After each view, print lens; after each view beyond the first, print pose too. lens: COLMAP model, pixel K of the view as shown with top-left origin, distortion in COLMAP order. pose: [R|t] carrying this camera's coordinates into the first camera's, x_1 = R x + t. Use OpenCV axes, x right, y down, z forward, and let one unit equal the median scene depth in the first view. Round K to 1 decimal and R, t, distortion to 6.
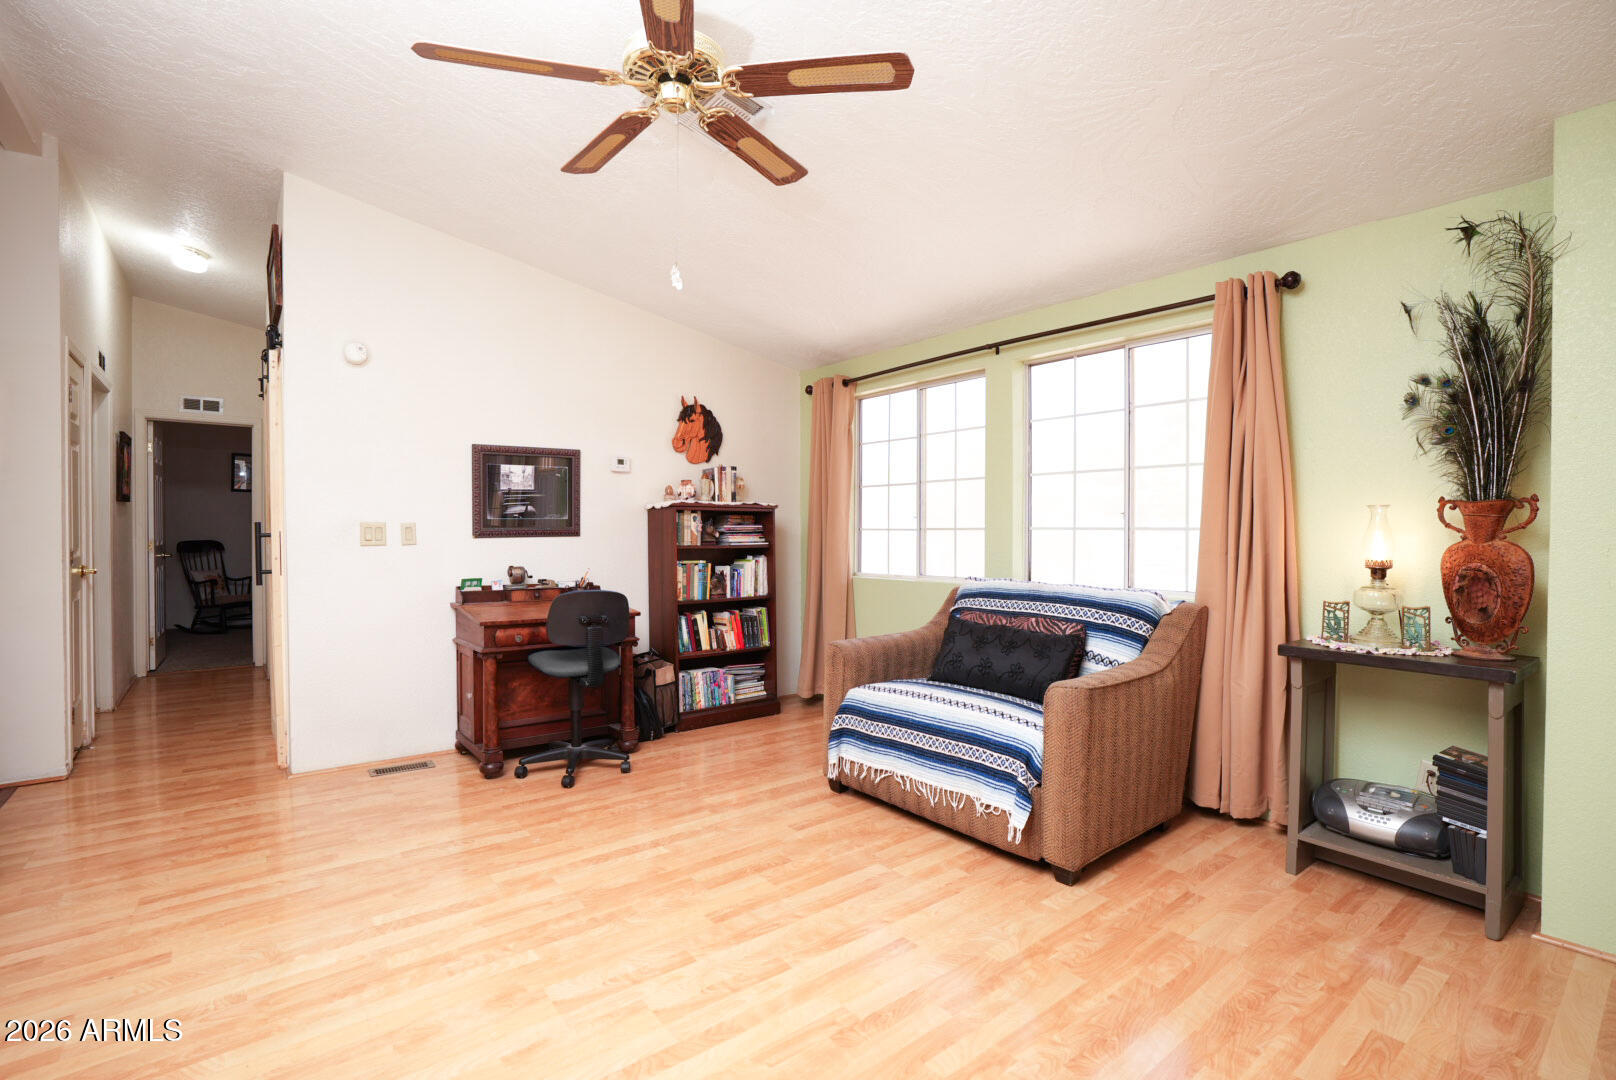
lens RADIAL K [[755.5, 0, 807.3], [0, 755.5, 534.0], [0, 0, 1]] dist [-0.047518, 0.000701]
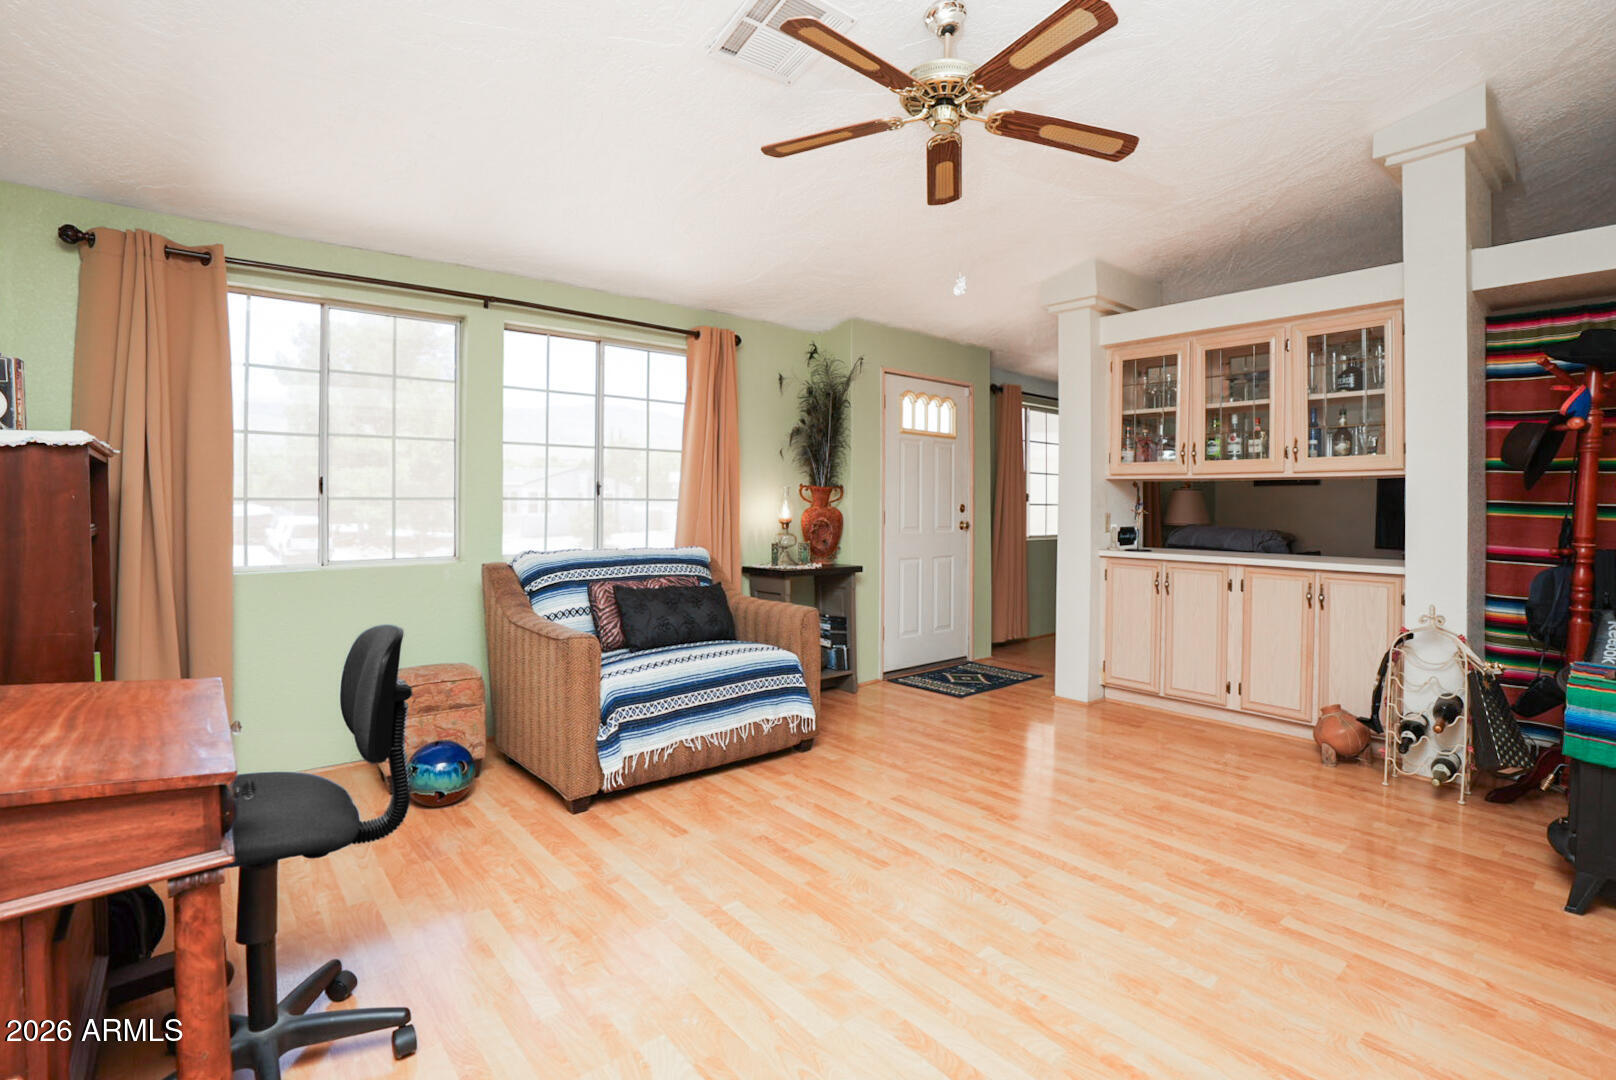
lens RADIAL K [[755.5, 0, 812.1], [0, 755.5, 497.3], [0, 0, 1]] dist [-0.047518, 0.000701]
pose [[-0.037170, 0.001716, 0.999307, -0.953684], [0.000528, 0.999998, -0.001697, -0.009831], [-0.999309, 0.000464, -0.037171, 0.910433]]
